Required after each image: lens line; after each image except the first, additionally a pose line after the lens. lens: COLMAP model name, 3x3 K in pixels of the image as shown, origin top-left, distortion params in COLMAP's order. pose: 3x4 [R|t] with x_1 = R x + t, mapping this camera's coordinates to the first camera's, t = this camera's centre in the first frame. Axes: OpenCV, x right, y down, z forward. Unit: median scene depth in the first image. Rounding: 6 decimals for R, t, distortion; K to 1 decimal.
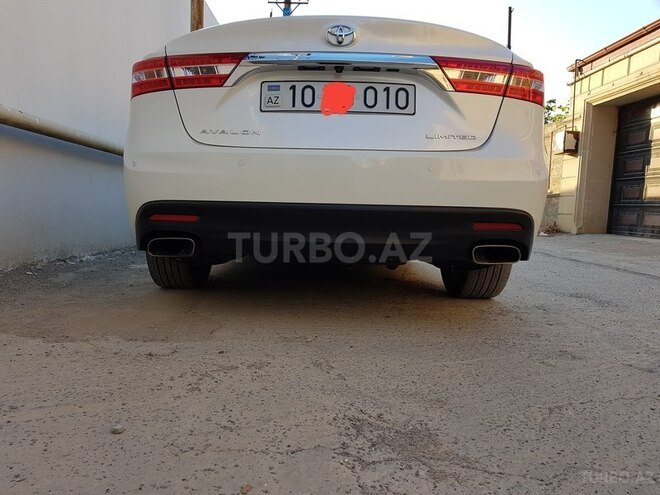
lens RADIAL K [[531.4, 0, 330.0], [0, 531.4, 247.5], [0, 0, 1]] dist [0.073278, -0.139020]
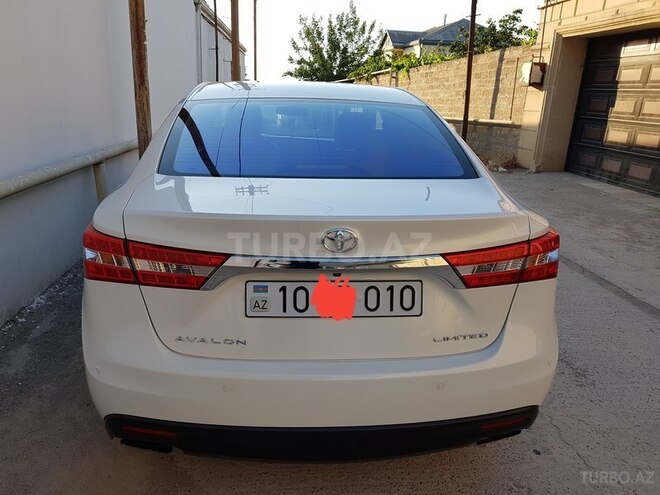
lens RADIAL K [[531.4, 0, 330.0], [0, 531.4, 247.5], [0, 0, 1]] dist [0.073278, -0.139020]
pose [[0.995860, -0.019652, 0.088751, -0.014550], [0.000216, 0.976860, 0.213880, -0.115811], [-0.090900, -0.212975, 0.972820, 0.036864]]
